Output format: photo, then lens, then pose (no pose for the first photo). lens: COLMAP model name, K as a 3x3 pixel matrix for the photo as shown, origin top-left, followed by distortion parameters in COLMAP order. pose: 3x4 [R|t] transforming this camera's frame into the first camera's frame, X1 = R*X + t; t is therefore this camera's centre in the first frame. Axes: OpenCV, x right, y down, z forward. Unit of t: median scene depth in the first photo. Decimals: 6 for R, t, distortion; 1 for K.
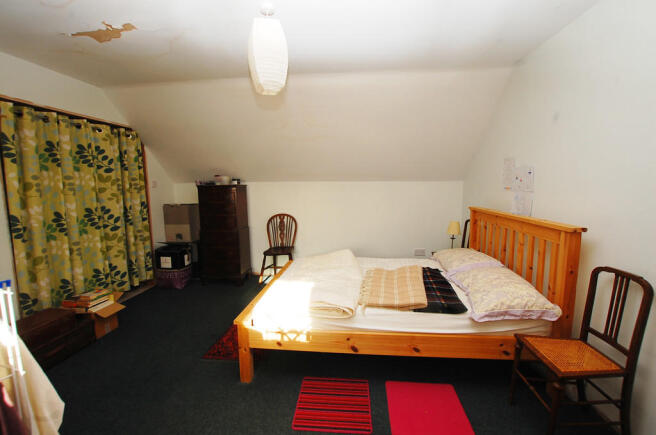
lens RADIAL K [[293.2, 0, 328.0], [0, 293.2, 217.5], [0, 0, 1]] dist [-0.000883, 0.000275]
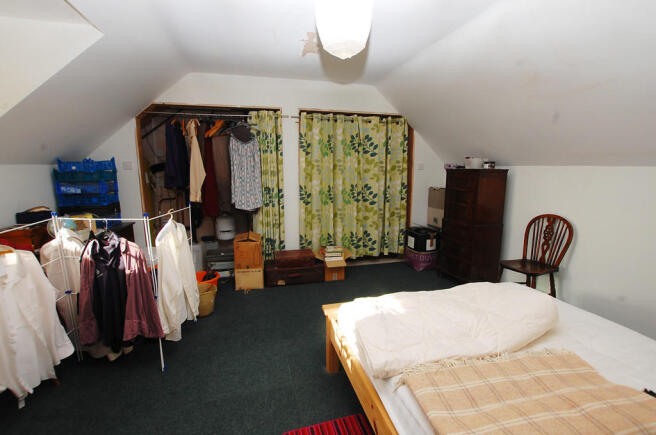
lens RADIAL K [[293.2, 0, 328.0], [0, 293.2, 217.5], [0, 0, 1]] dist [-0.000883, 0.000275]
pose [[0.390349, 0.170556, -0.904731, 0.289098], [-0.117885, 0.983861, 0.134611, -0.042732], [0.913089, 0.054109, 0.404155, 0.326675]]
